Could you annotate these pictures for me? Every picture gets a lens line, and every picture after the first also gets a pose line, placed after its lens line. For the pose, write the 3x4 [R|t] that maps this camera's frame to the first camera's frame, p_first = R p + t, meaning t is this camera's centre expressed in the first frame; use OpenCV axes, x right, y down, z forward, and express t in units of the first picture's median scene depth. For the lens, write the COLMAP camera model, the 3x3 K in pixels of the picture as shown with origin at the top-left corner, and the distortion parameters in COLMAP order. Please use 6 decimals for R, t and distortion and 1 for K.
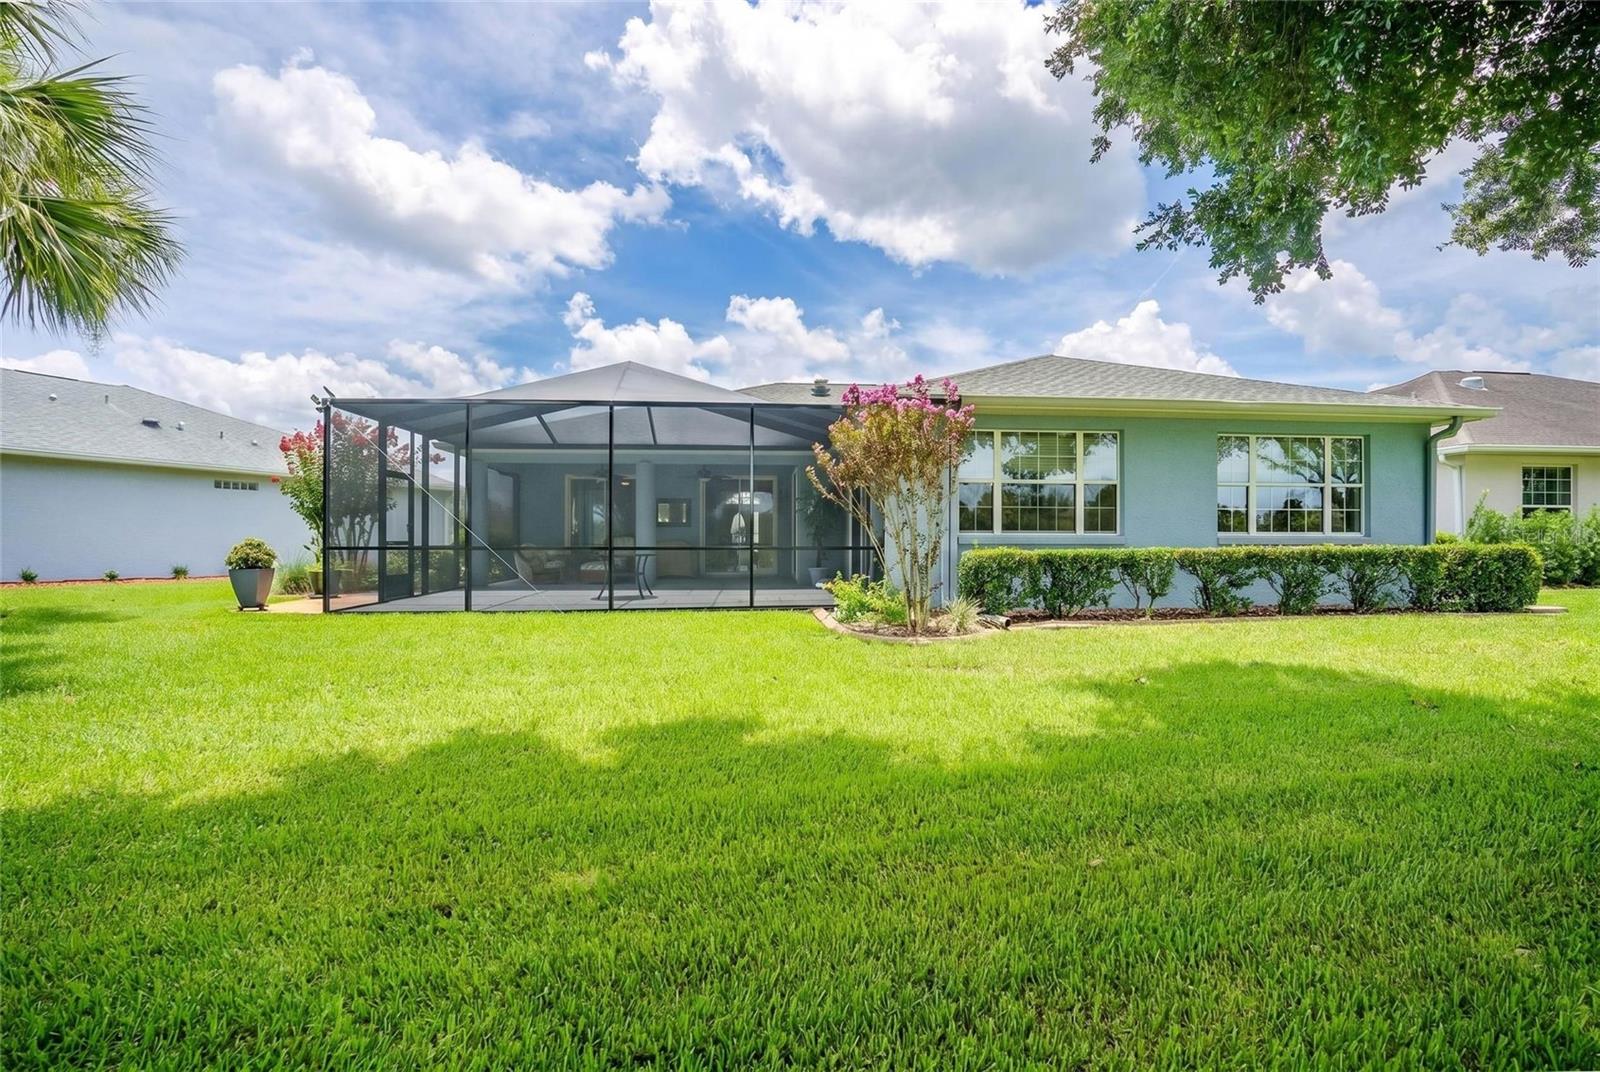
lens RADIAL K [[668.4, 0, 798.2], [0, 668.4, 536.4], [0, 0, 1]] dist [-0.022001, 0.000463]
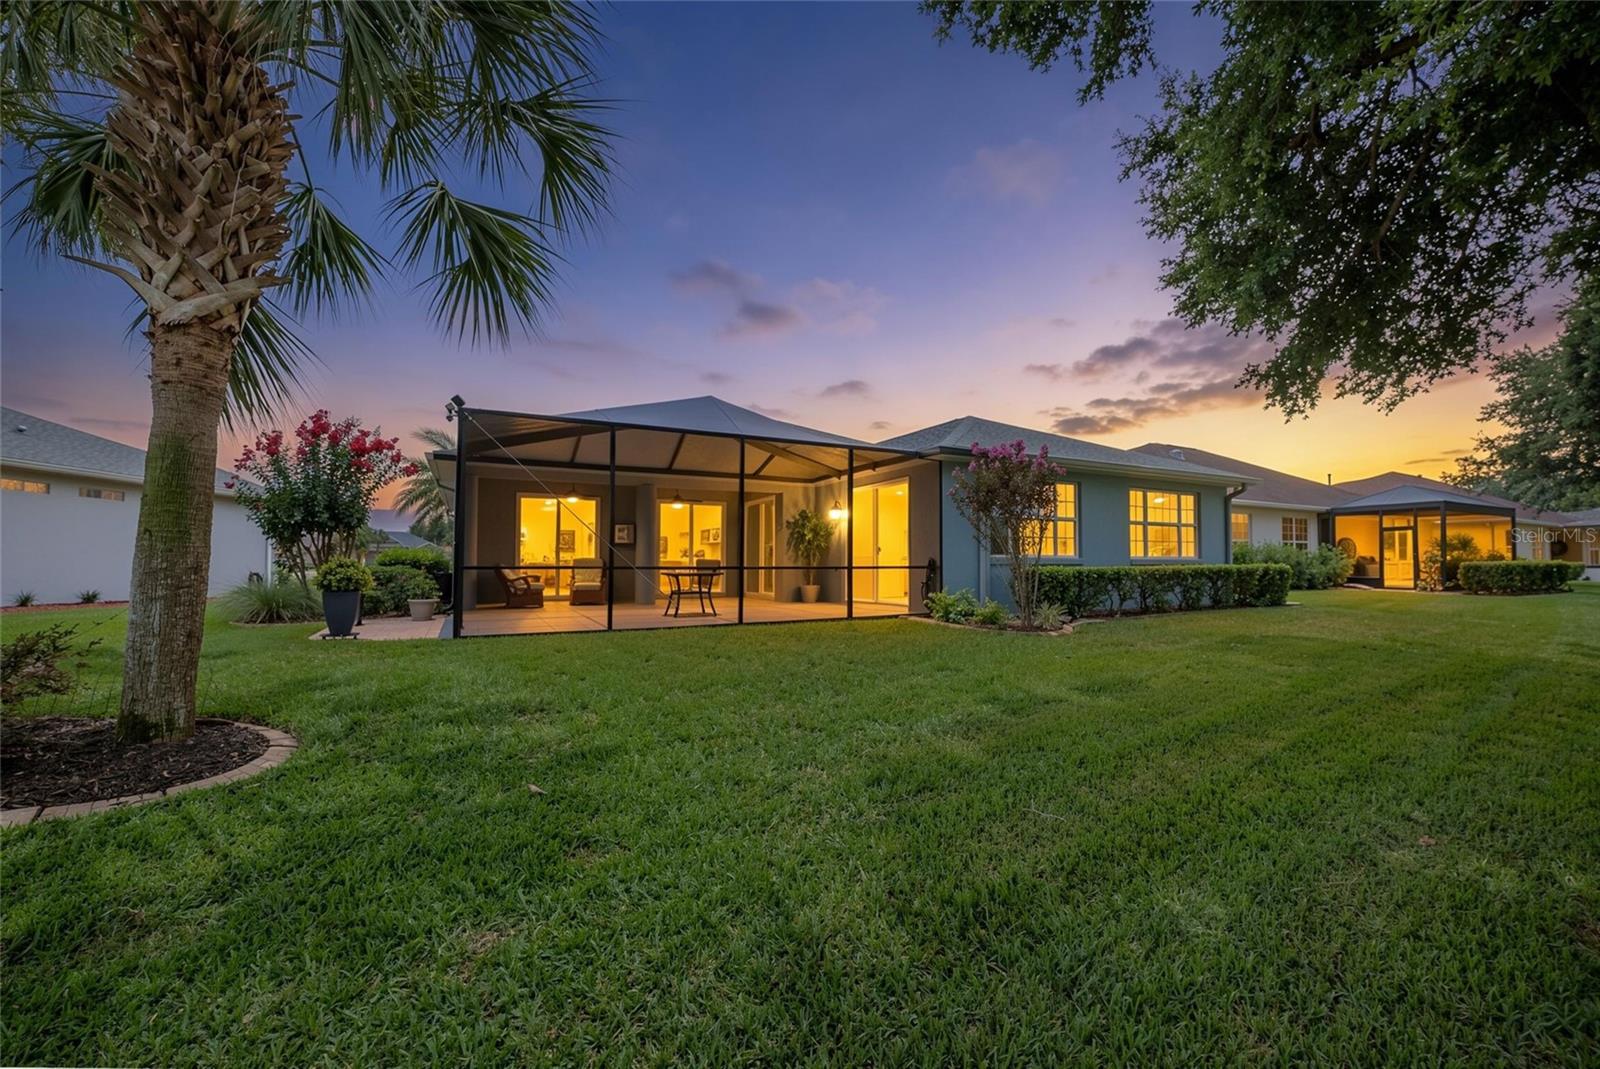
lens RADIAL K [[668.4, 0, 798.2], [0, 668.4, 534.9], [0, 0, 1]] dist [-0.022001, 0.000463]
pose [[0.924729, 0.017913, 0.380205, -0.557448], [-0.004354, 0.999324, -0.036492, 0.003045], [-0.380602, 0.032090, 0.924182, -0.052990]]
